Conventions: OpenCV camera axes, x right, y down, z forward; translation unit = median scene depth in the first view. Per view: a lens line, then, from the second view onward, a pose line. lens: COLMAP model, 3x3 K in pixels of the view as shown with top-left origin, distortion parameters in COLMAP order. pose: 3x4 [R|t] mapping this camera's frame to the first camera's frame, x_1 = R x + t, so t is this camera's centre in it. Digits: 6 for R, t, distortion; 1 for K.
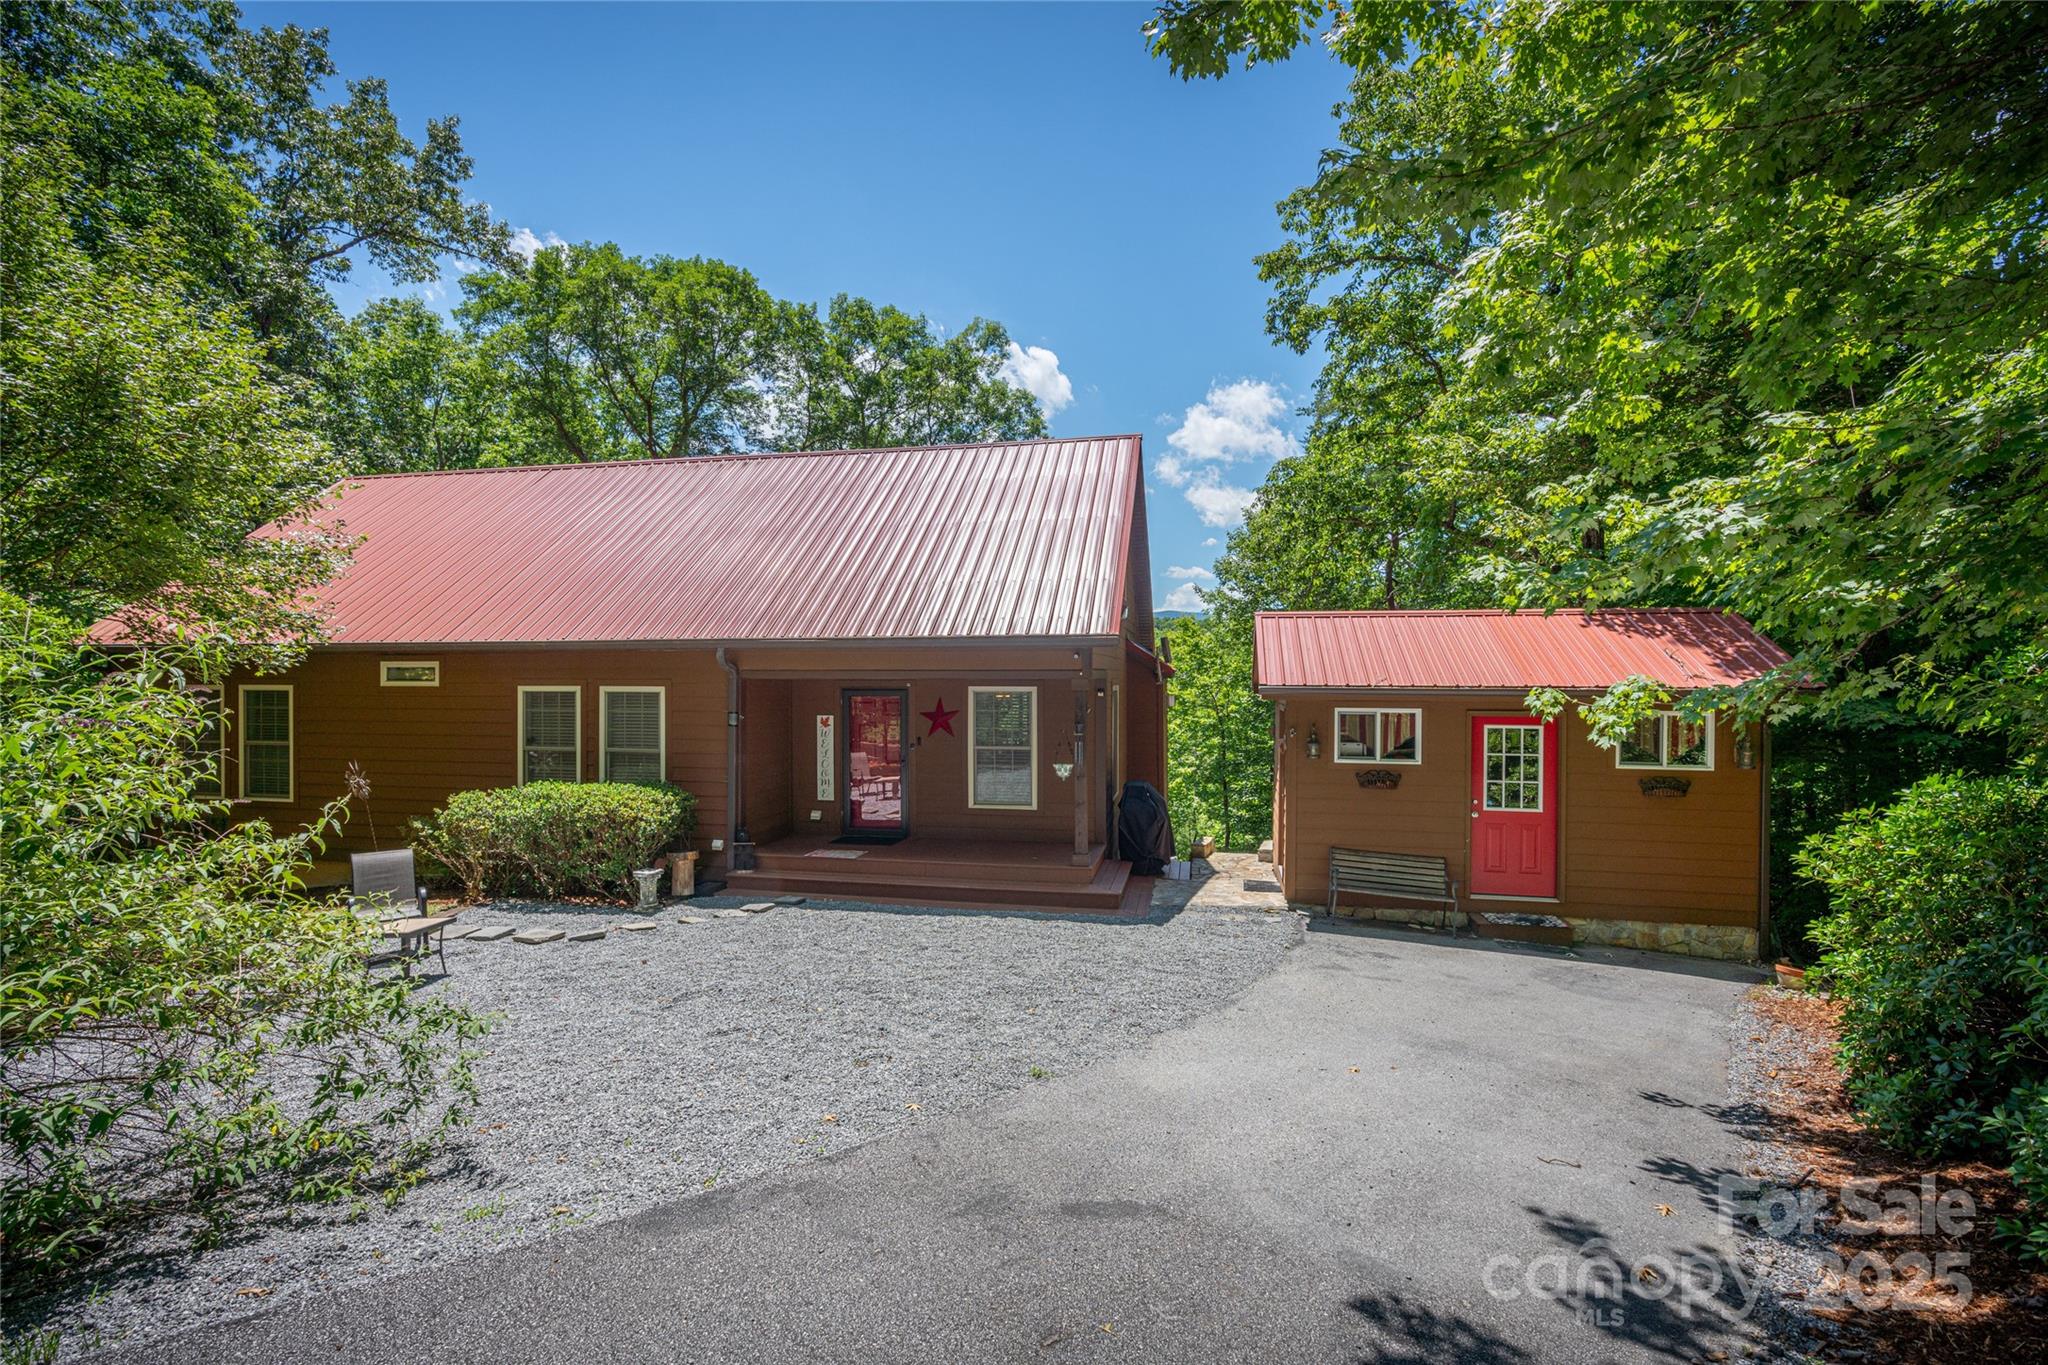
lens RADIAL K [[895.3, 0, 975.4], [0, 895.3, 683.3], [0, 0, 1]] dist [-0.004111, 0.000455]
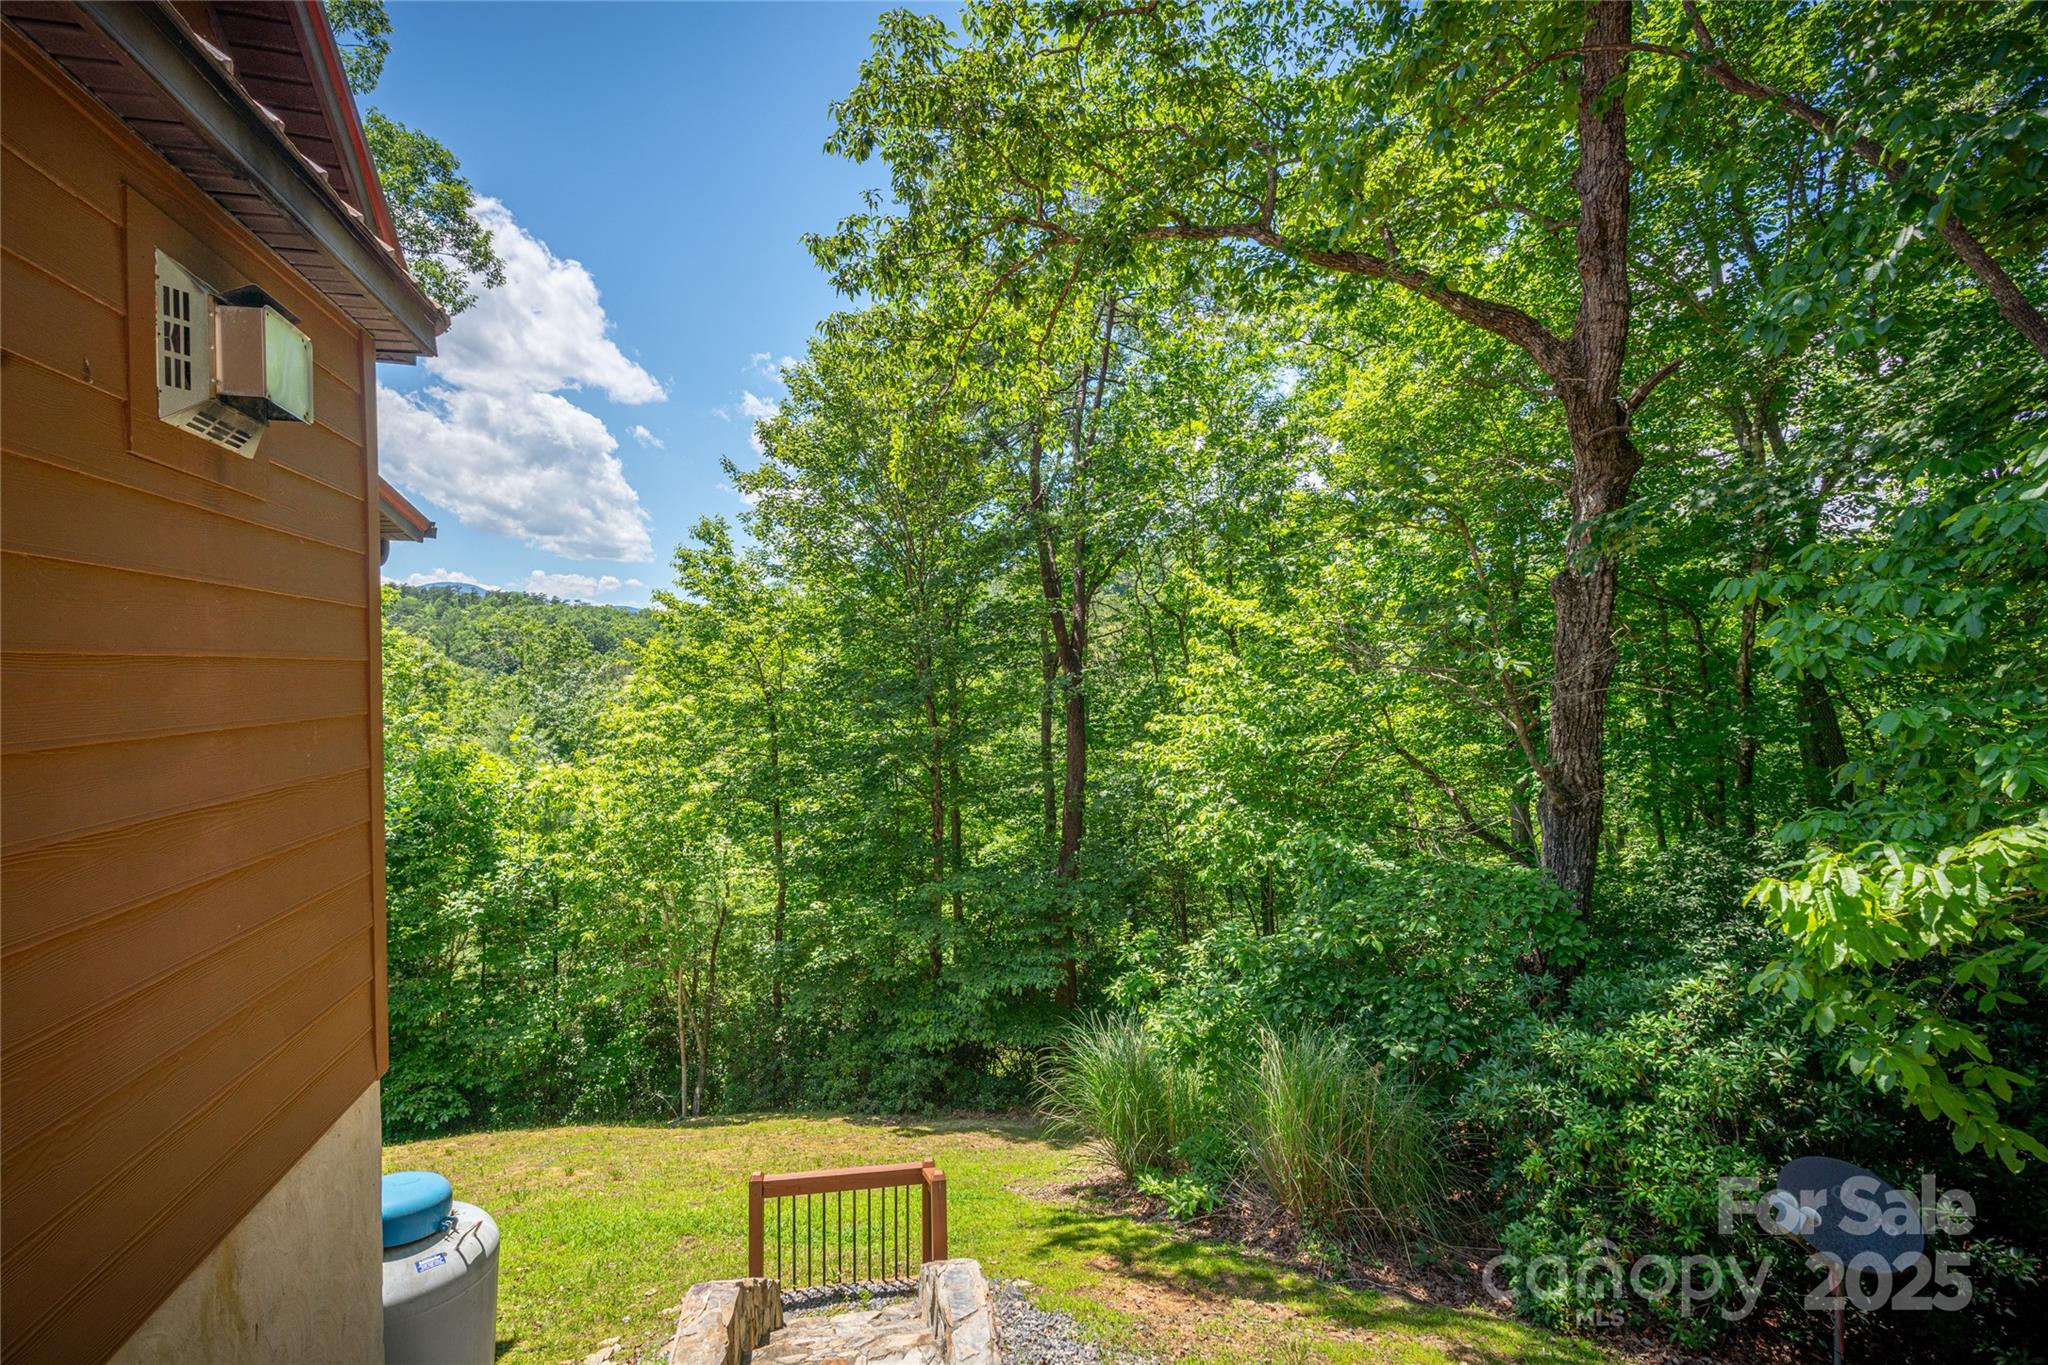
lens RADIAL K [[908.7, 0, 1025.5], [0, 908.7, 693.5], [0, 0, 1]] dist [-0.000871, -0.000177]
pose [[0.863592, -0.001982, 0.504188, 0.319449], [-0.000665, 0.999987, 0.005071, 0.093372], [-0.504191, -0.004714, 0.863579, 1.074170]]
